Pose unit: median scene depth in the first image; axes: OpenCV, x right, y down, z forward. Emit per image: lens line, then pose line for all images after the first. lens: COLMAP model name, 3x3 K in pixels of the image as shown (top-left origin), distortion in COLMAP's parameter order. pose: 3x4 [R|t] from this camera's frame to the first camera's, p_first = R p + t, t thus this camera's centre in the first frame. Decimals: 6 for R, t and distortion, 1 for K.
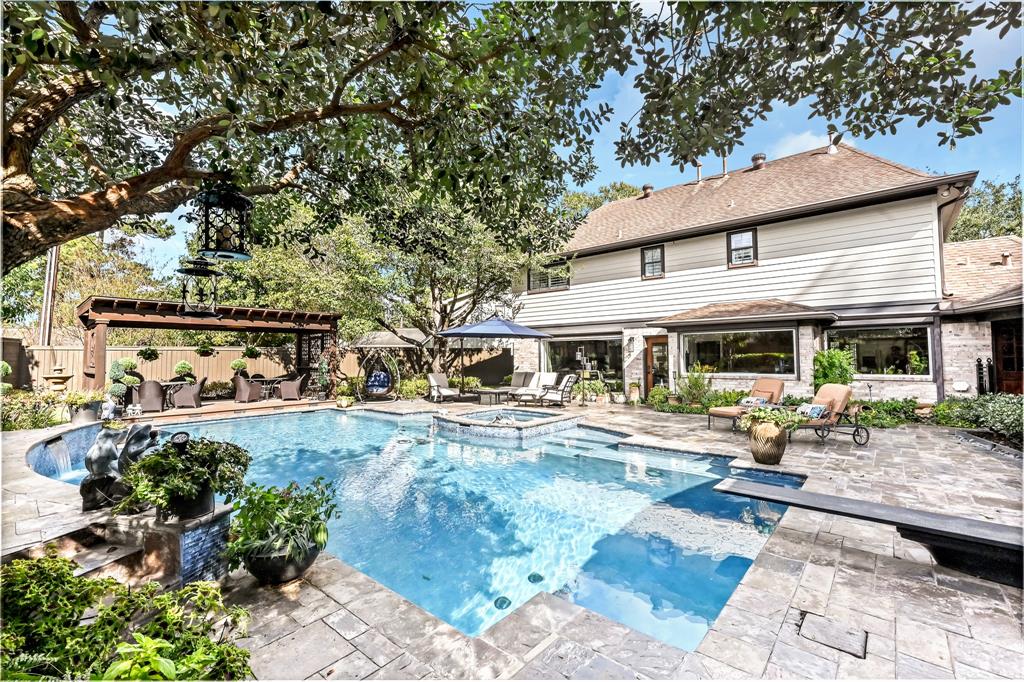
lens RADIAL K [[427.1, 0, 515.5], [0, 427.1, 348.7], [0, 0, 1]] dist [-0.001056, -0.000103]
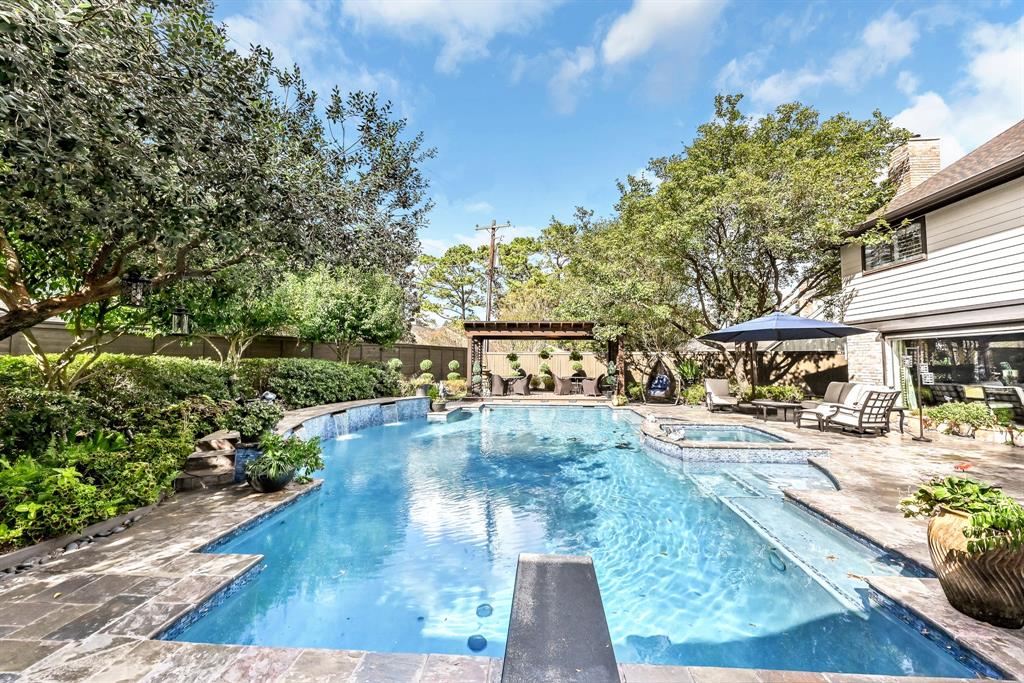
lens RADIAL K [[397.8, 0, 516.1], [0, 397.8, 341.6], [0, 0, 1]] dist [0.000068, -0.000054]
pose [[0.616580, -0.029678, -0.786732, 0.197008], [0.005867, 0.999435, -0.033104, 0.002995], [0.787270, 0.015796, 0.616406, 0.124294]]
